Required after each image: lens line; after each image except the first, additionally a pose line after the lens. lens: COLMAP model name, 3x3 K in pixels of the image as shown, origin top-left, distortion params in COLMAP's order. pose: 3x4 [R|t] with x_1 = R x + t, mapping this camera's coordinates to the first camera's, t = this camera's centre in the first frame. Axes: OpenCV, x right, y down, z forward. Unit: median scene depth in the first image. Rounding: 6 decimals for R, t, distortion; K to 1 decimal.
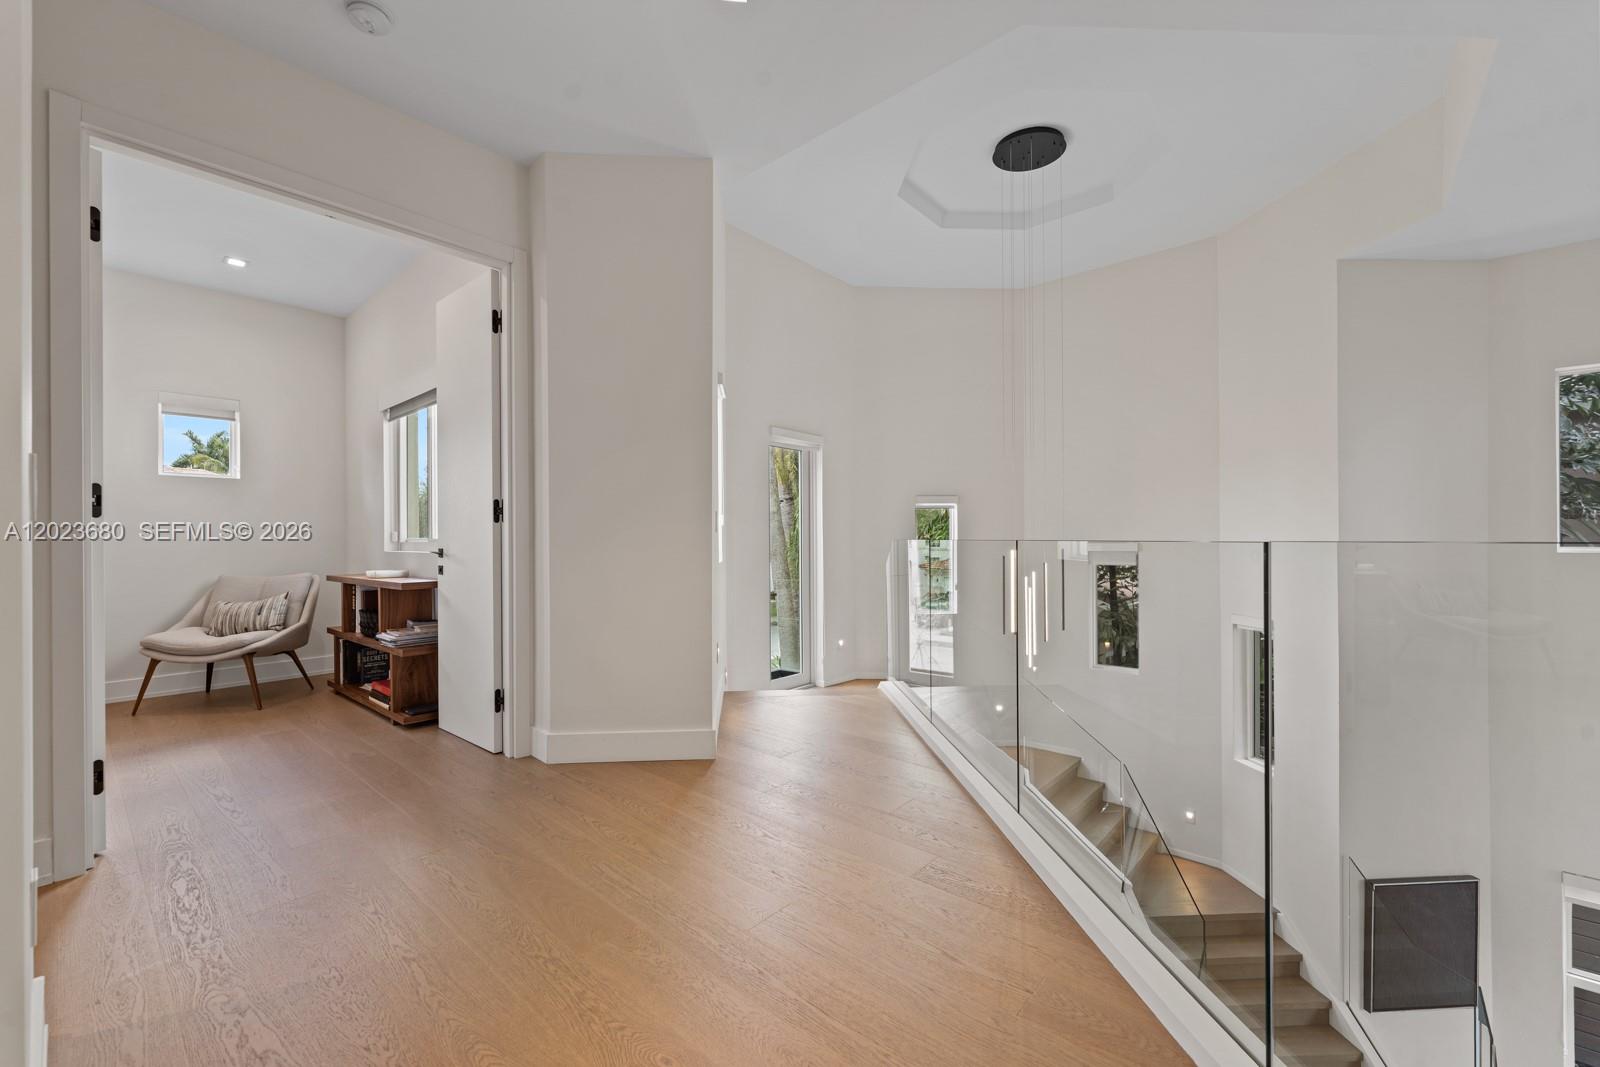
lens RADIAL K [[654.8, 0, 802.1], [0, 654.8, 540.1], [0, 0, 1]] dist [-0.000547, -0.000074]
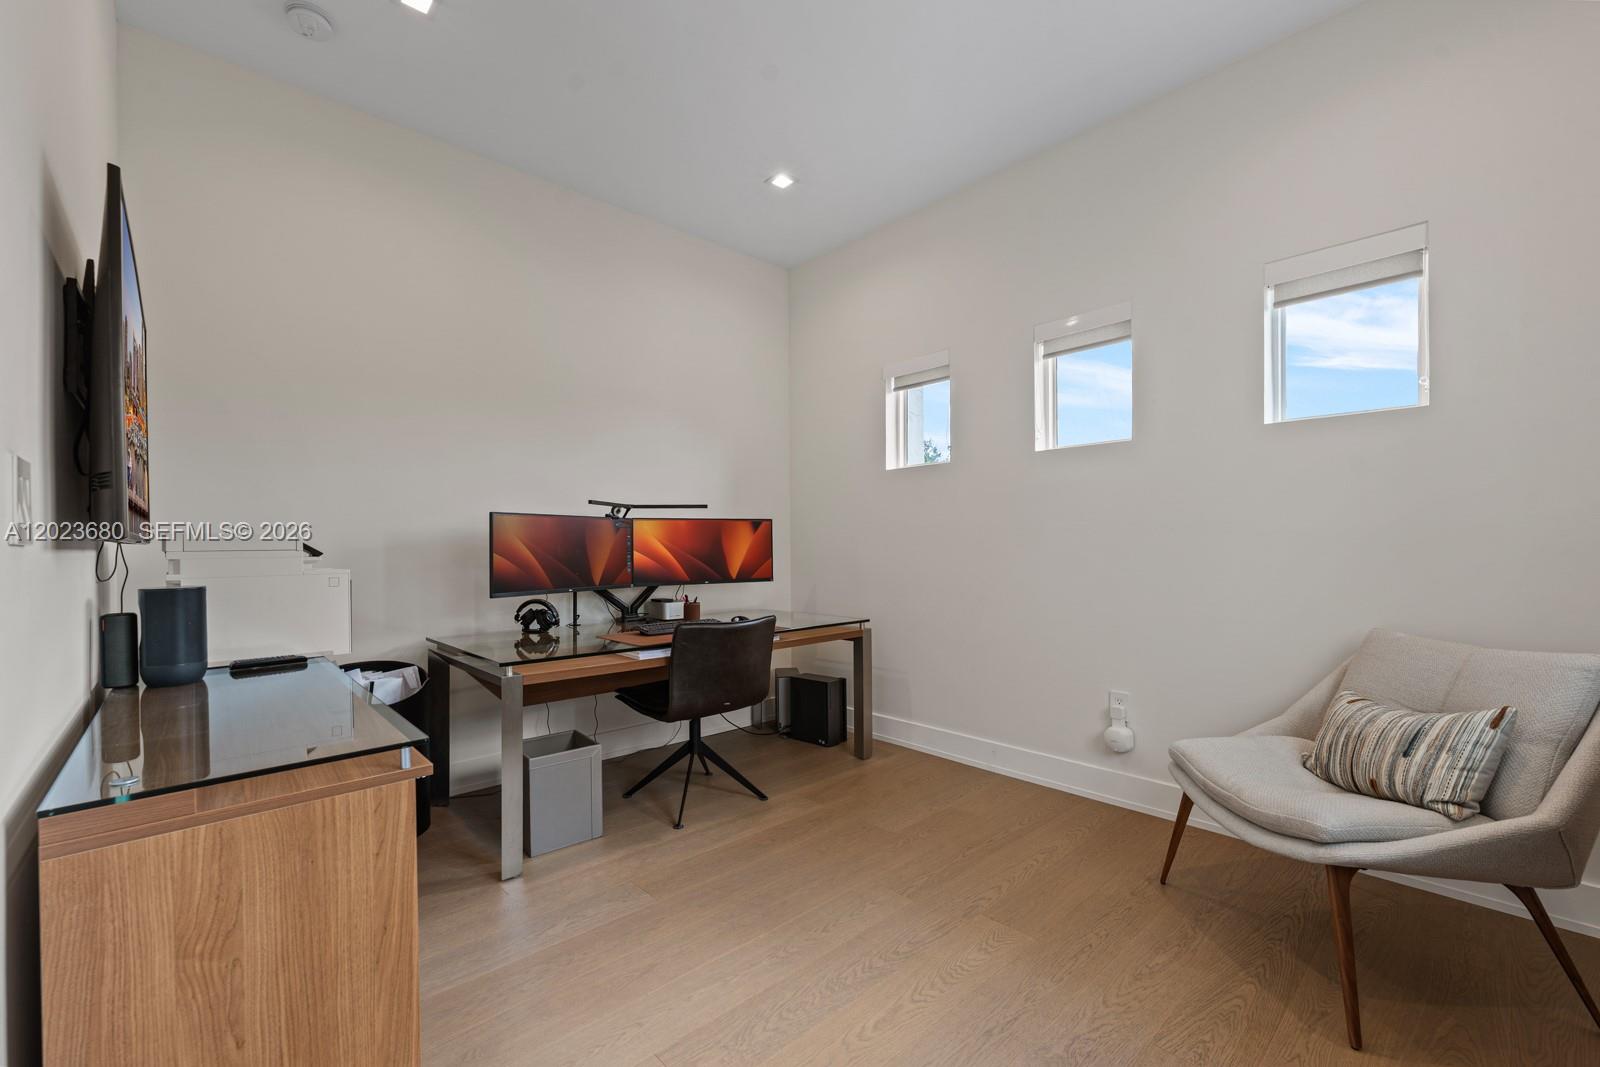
lens RADIAL K [[654.8, 0, 802.8], [0, 654.8, 545.9], [0, 0, 1]] dist [-0.000547, -0.000074]
pose [[-0.096712, 0.004111, -0.995304, -0.429855], [0.009381, 0.999951, 0.003218, -0.006847], [0.995268, -0.009026, -0.096746, 0.693213]]
